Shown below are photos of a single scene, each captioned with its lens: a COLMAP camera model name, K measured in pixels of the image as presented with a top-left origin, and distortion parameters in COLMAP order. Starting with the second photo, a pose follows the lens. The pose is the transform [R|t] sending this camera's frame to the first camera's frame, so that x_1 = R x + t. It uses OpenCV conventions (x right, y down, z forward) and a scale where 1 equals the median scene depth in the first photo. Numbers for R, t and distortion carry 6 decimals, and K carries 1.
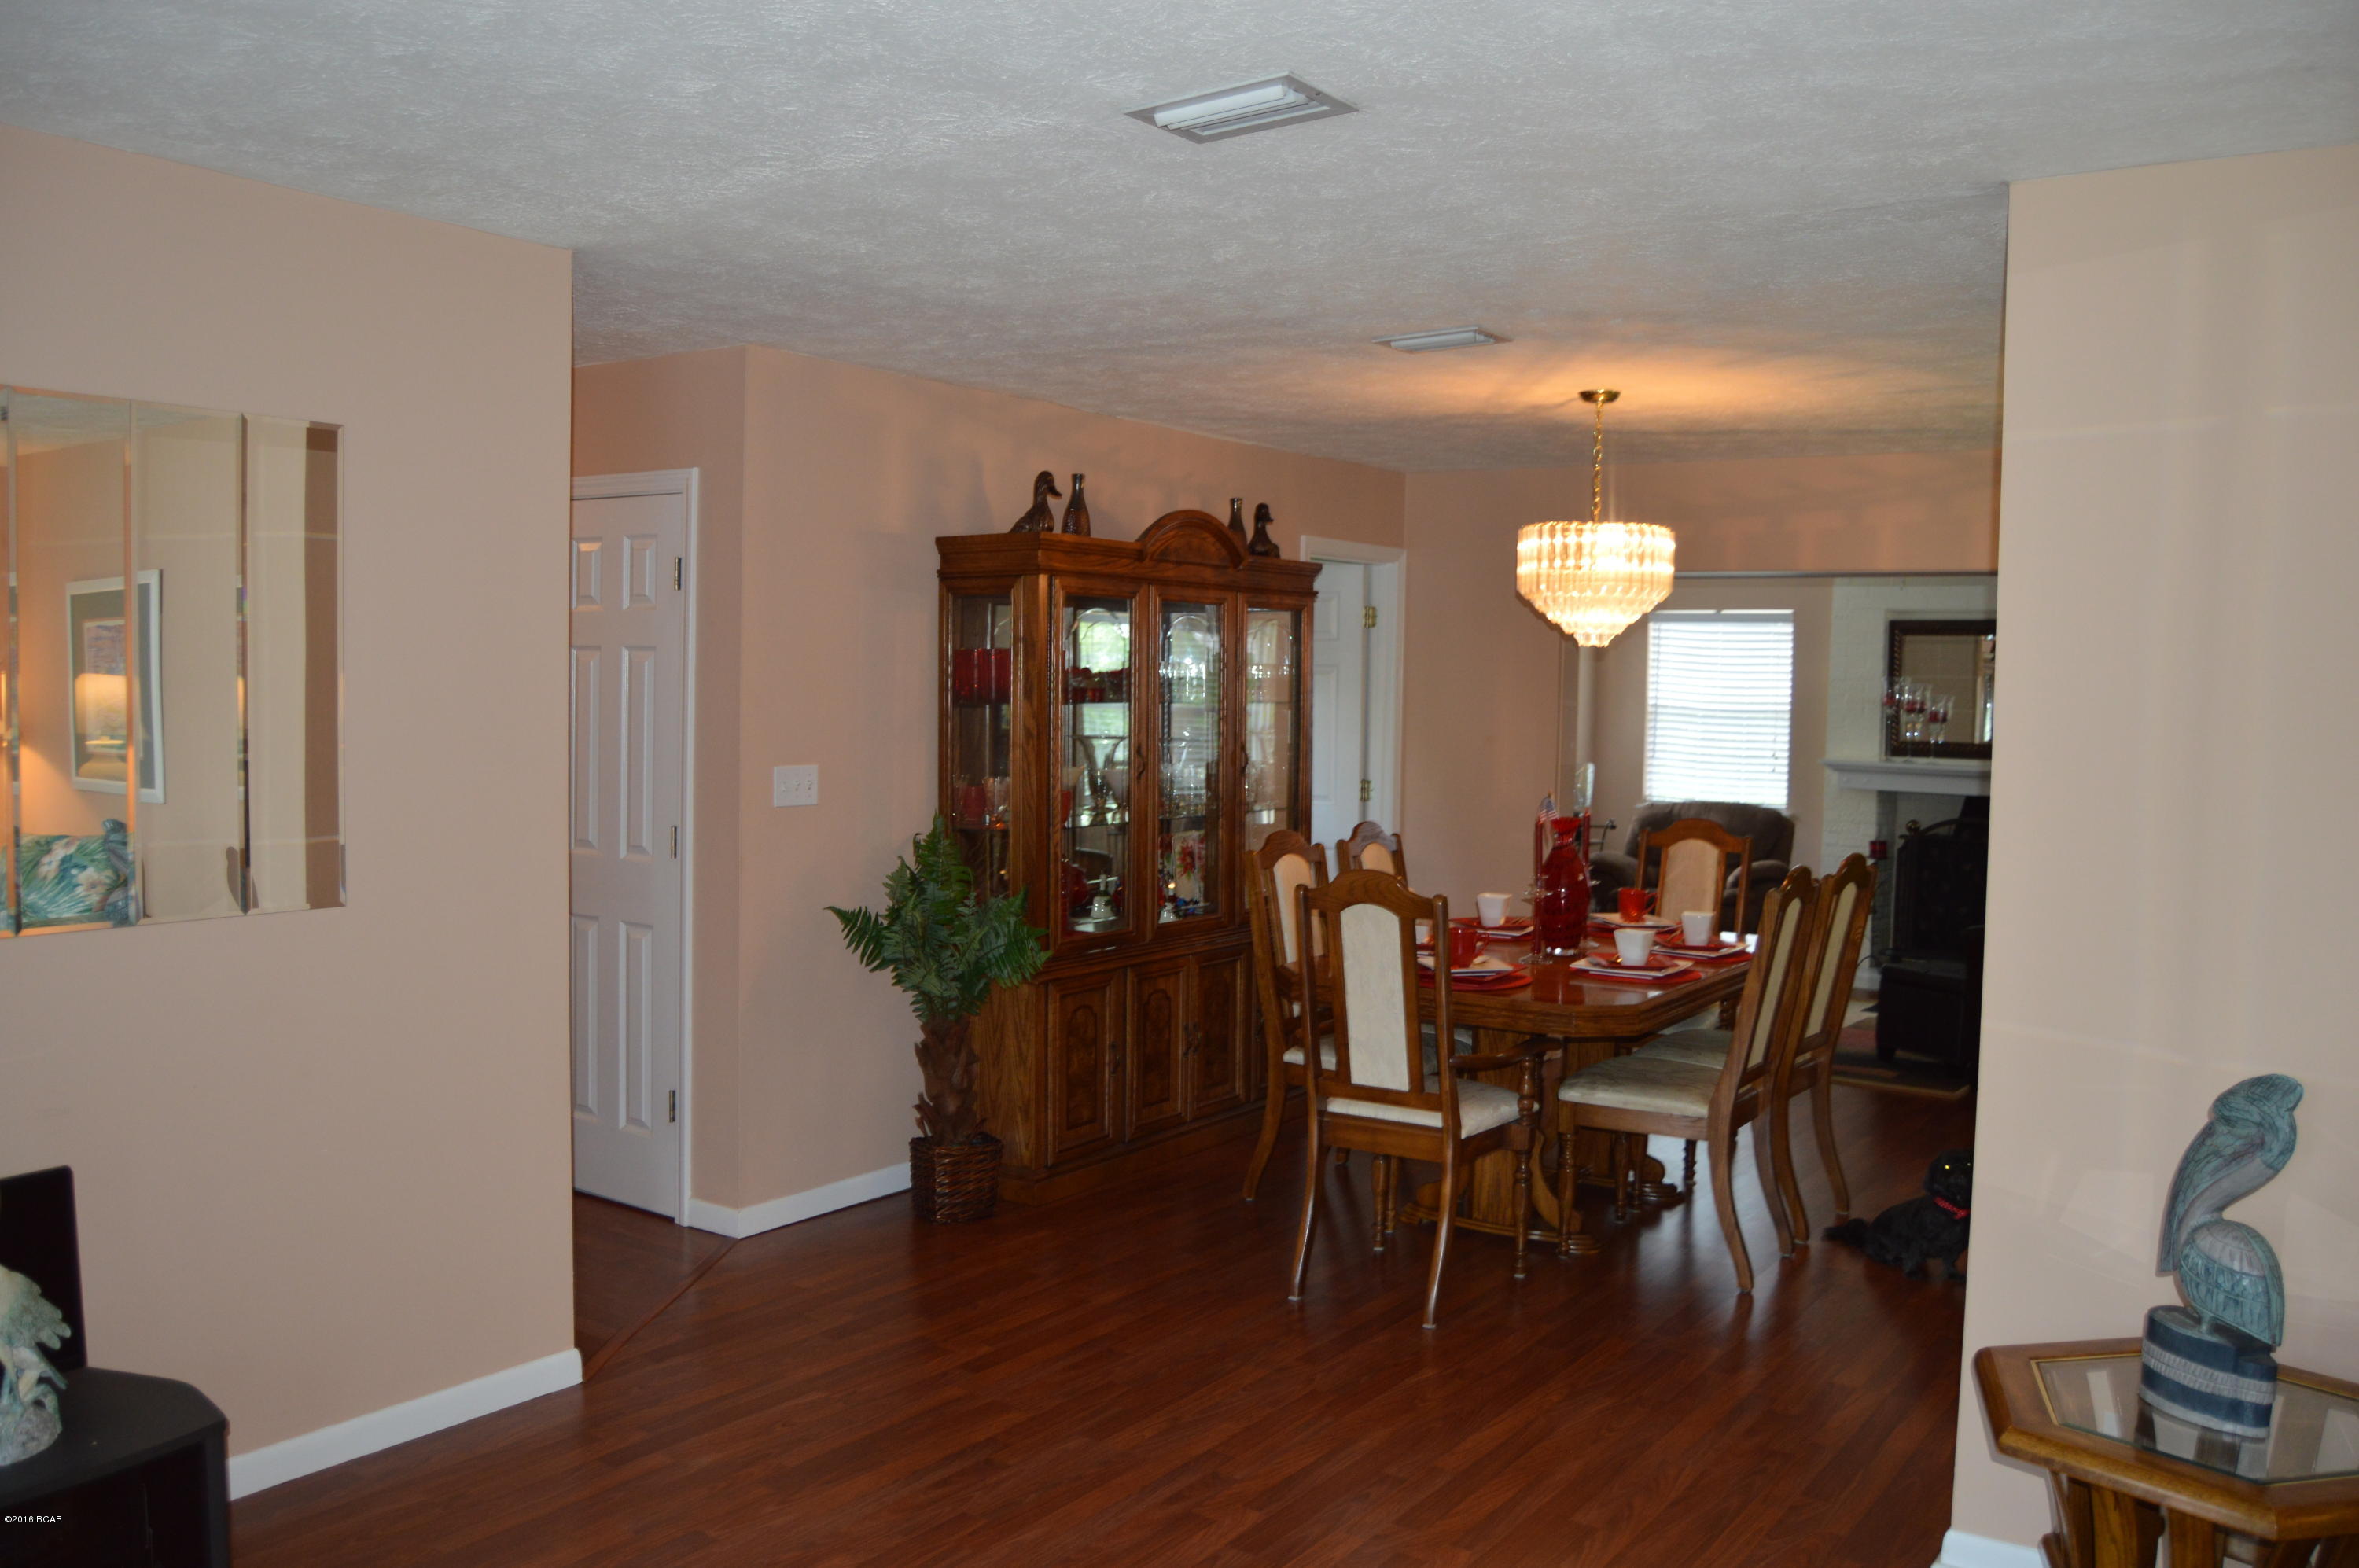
lens RADIAL K [[1863.2, 0, 1164.0], [0, 1863.2, 781.9], [0, 0, 1]] dist [-0.103755, 0.054738]
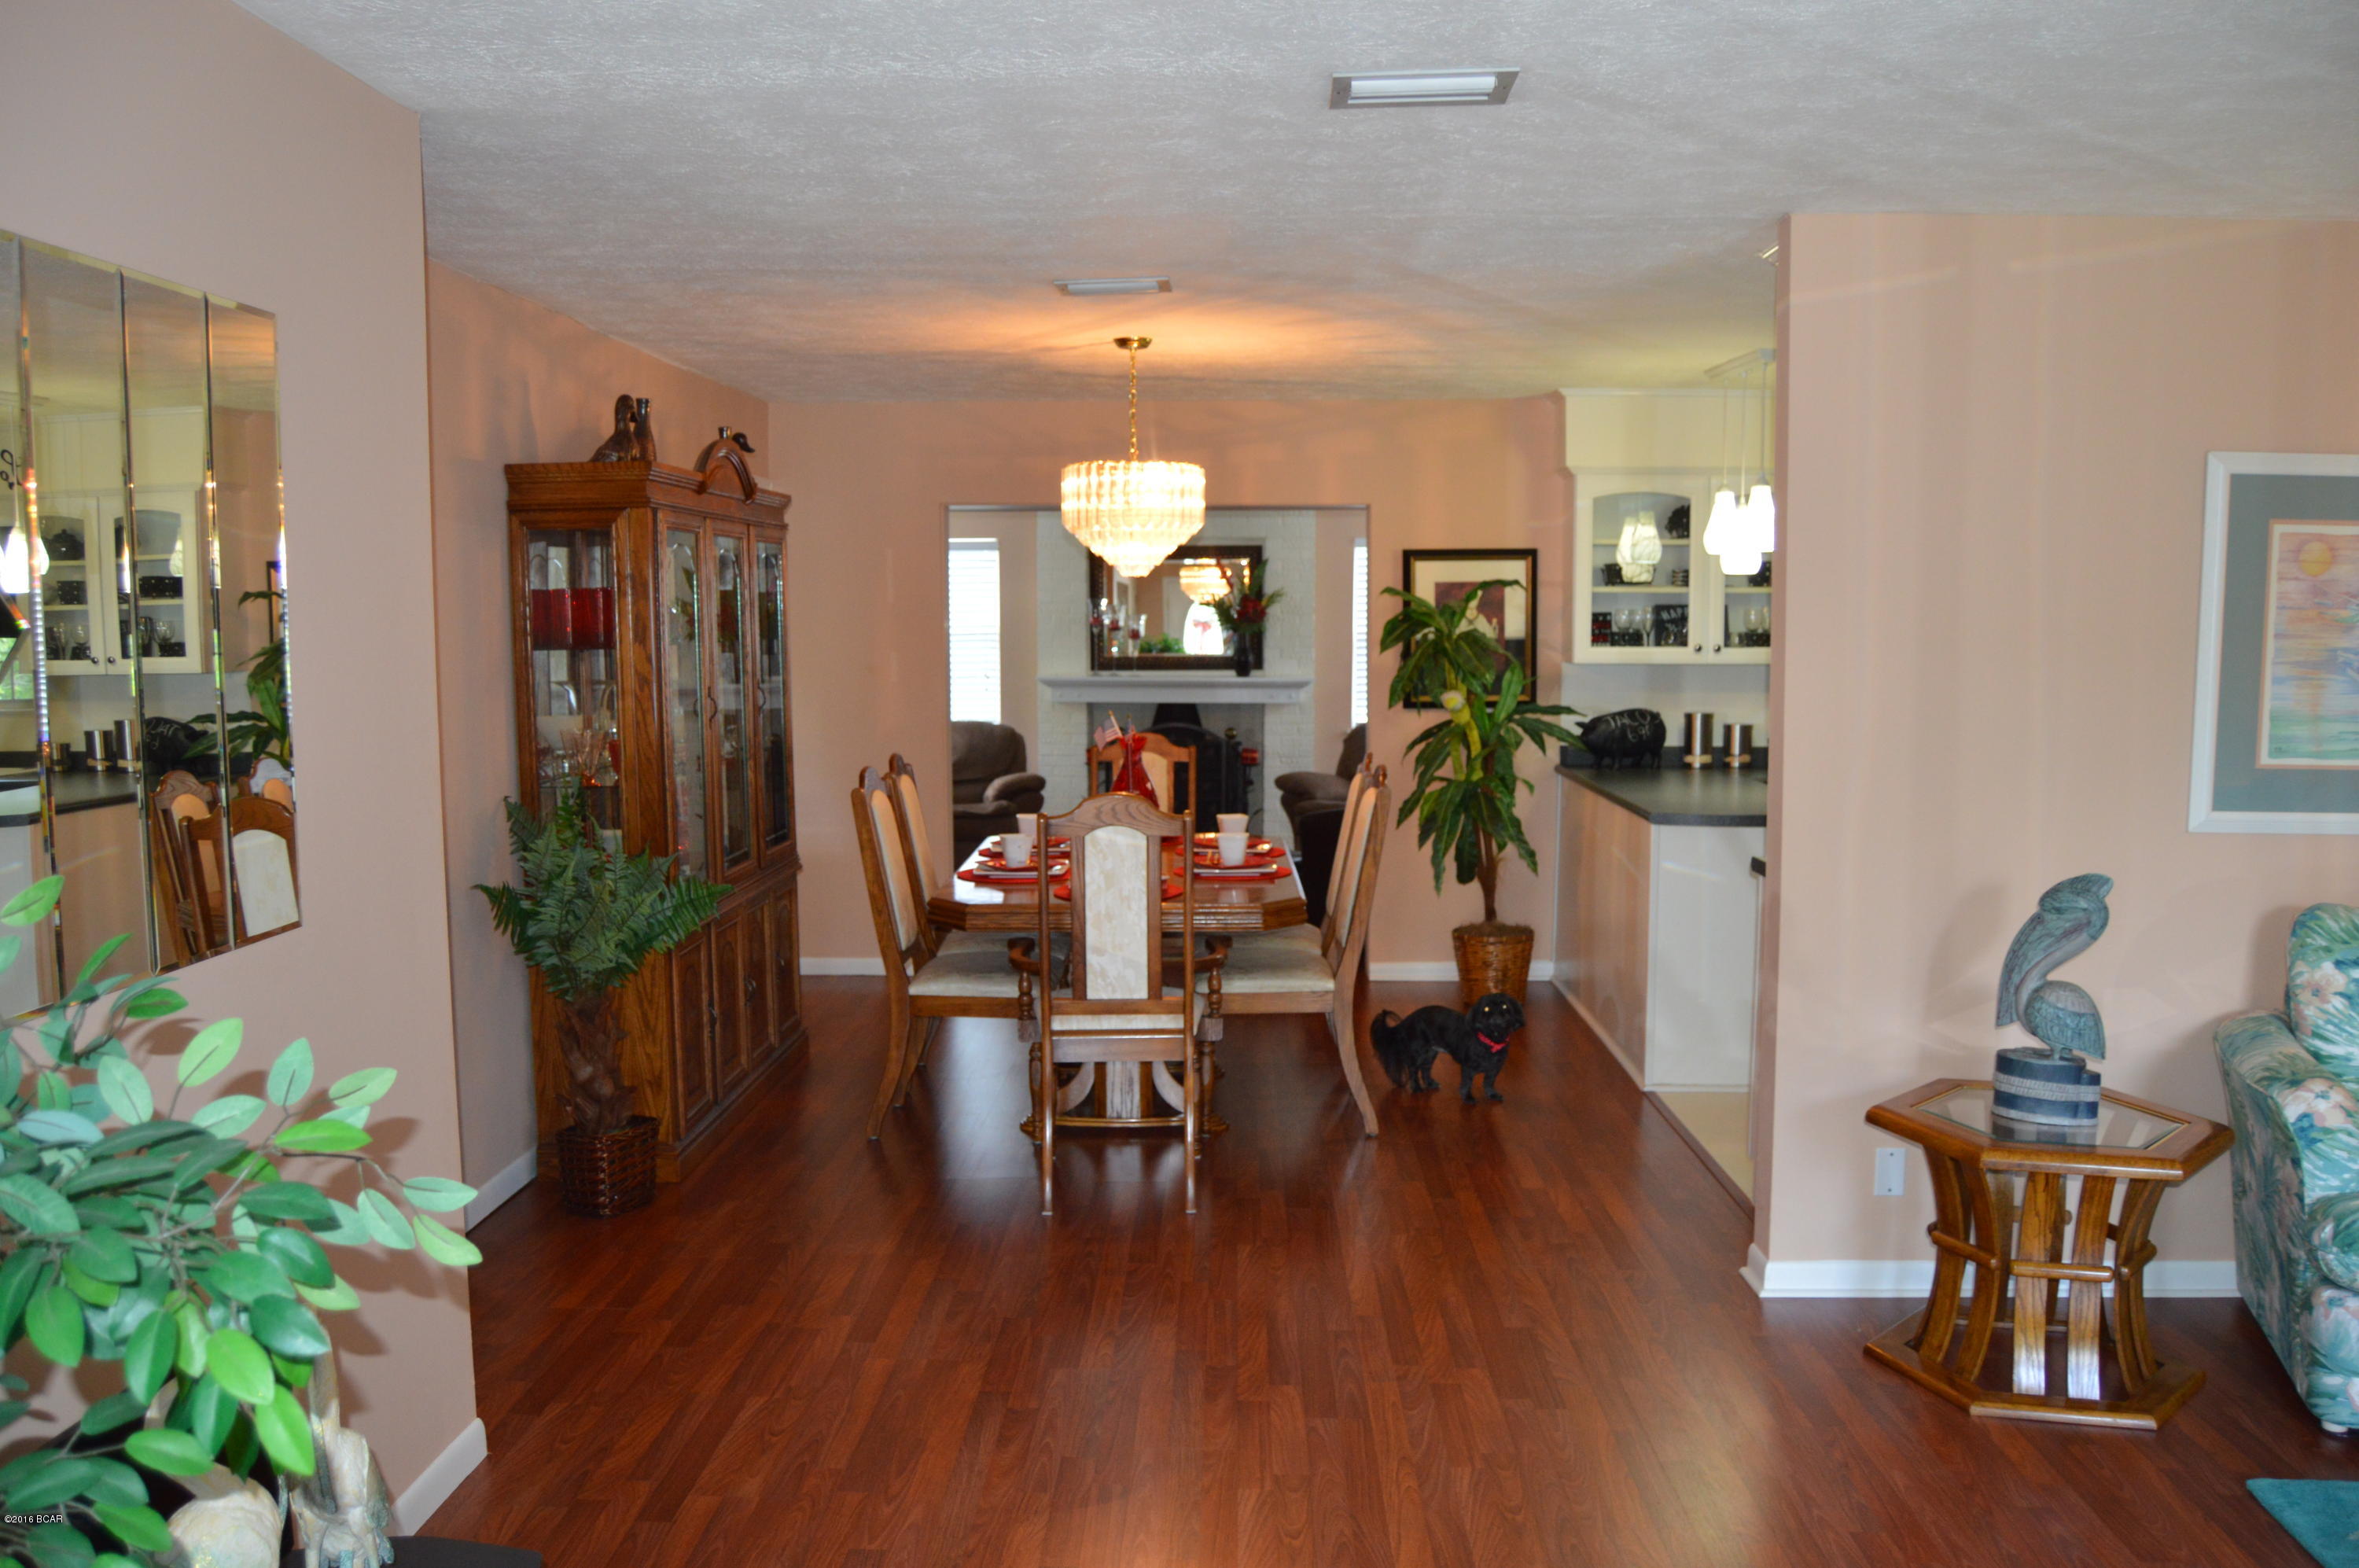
lens RADIAL K [[1863.2, 0, 1164.0], [0, 1863.2, 781.9], [0, 0, 1]] dist [-0.103755, 0.054738]
pose [[0.832960, -0.070699, 0.548799, -0.362450], [0.048978, 0.997331, 0.054142, -0.011913], [-0.551162, -0.018219, 0.834199, 0.088435]]
